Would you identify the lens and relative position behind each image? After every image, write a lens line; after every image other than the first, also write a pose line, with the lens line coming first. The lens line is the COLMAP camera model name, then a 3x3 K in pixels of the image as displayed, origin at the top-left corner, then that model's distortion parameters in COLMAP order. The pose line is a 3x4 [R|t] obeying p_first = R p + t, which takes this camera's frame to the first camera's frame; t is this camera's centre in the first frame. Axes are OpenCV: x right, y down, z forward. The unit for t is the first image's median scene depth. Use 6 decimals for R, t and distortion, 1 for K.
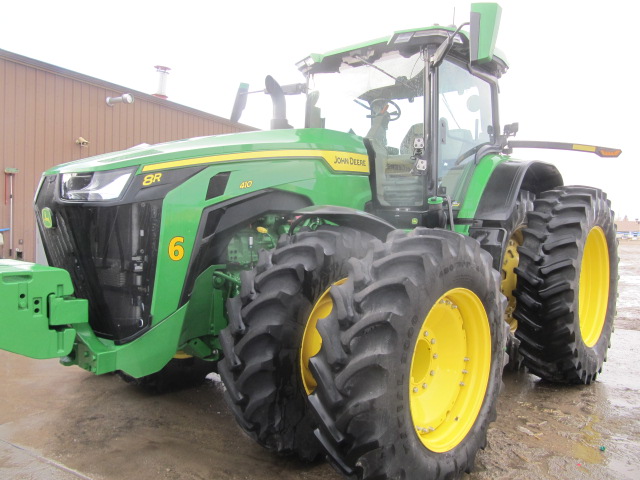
lens RADIAL K [[531.4, 0, 320.0], [0, 531.4, 240.0], [0, 0, 1]] dist [-0.066394, 0.051414]
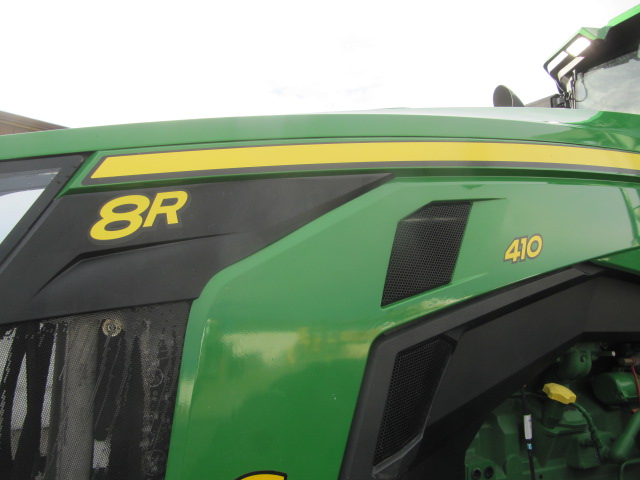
lens RADIAL K [[531.4, 0, 320.0], [0, 531.4, 240.0], [0, 0, 1]] dist [-0.066394, 0.051414]
pose [[0.934546, -0.065970, -0.349675, -0.151069], [-0.006572, 0.979297, -0.202322, -0.053335], [0.355783, 0.191377, 0.914764, 0.739577]]
